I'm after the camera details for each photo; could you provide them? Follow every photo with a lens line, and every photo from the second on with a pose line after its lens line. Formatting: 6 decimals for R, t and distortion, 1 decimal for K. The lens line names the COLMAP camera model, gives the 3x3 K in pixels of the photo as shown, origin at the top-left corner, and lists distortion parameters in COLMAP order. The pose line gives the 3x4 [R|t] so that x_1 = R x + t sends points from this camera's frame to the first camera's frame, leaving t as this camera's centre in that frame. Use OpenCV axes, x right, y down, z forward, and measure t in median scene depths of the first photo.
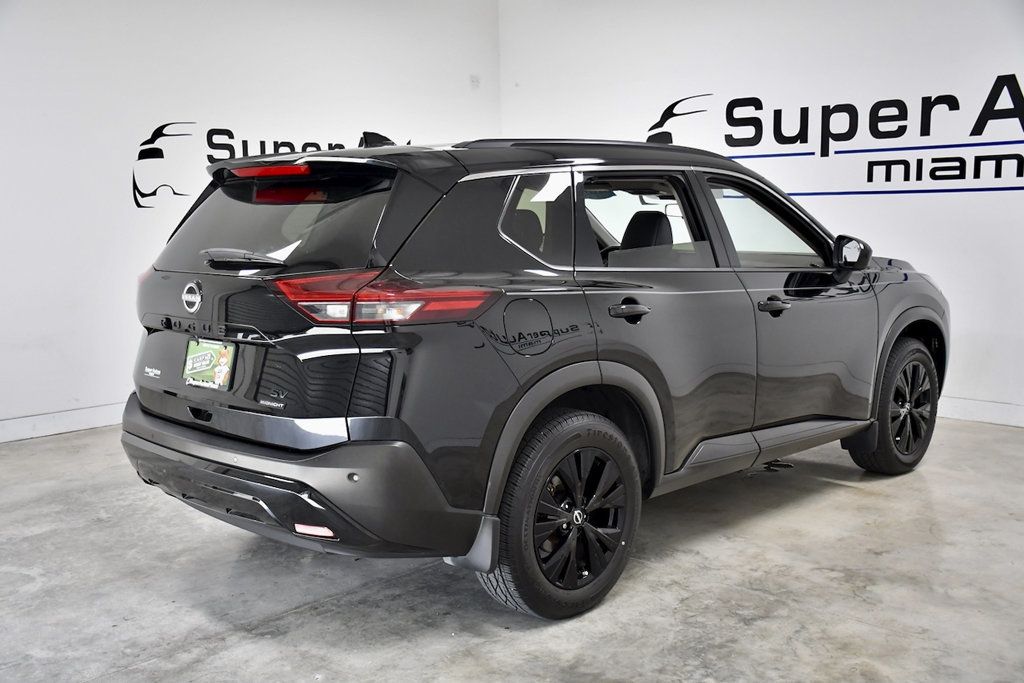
lens RADIAL K [[1051.9, 0, 494.0], [0, 1051.9, 344.3], [0, 0, 1]] dist [-0.041187, 0.248538]
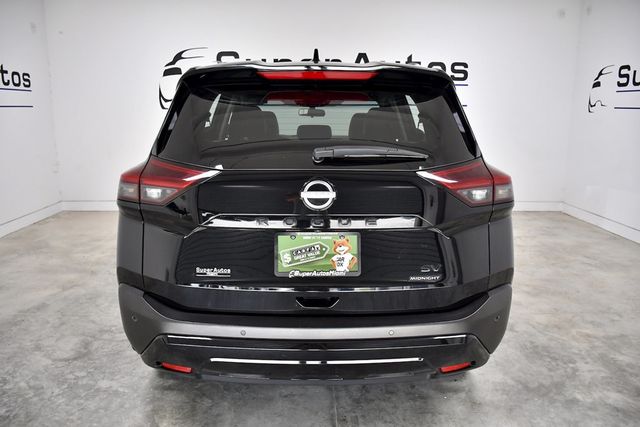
lens RADIAL K [[494.4, 0, 307.8], [0, 494.4, 214.9], [0, 0, 1]] dist [-0.095134, 0.009589]
pose [[0.710674, -0.135917, 0.690267, -0.326231], [0.081772, 0.990469, 0.110839, -0.041286], [-0.698753, -0.022326, 0.715015, 0.334169]]
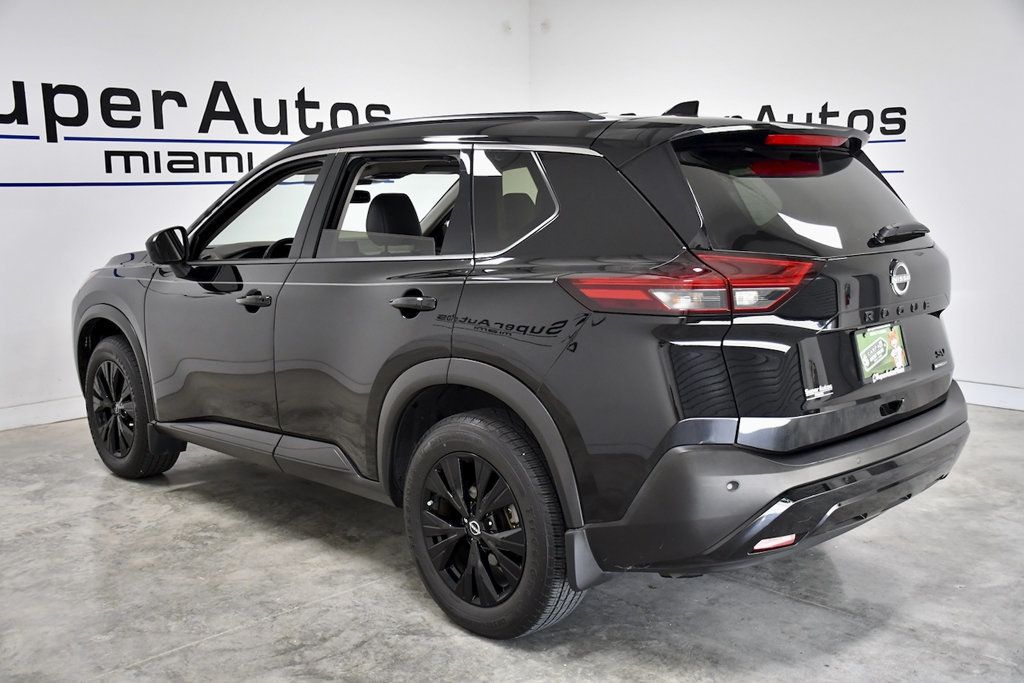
lens RADIAL K [[1051.9, 0, 494.0], [0, 1051.9, 344.3], [0, 0, 1]] dist [-0.041187, 0.248538]
pose [[0.032613, -0.138517, 0.989823, -0.614983], [0.148050, 0.980094, 0.132277, -0.082085], [-0.988442, 0.142230, 0.052472, 0.667332]]
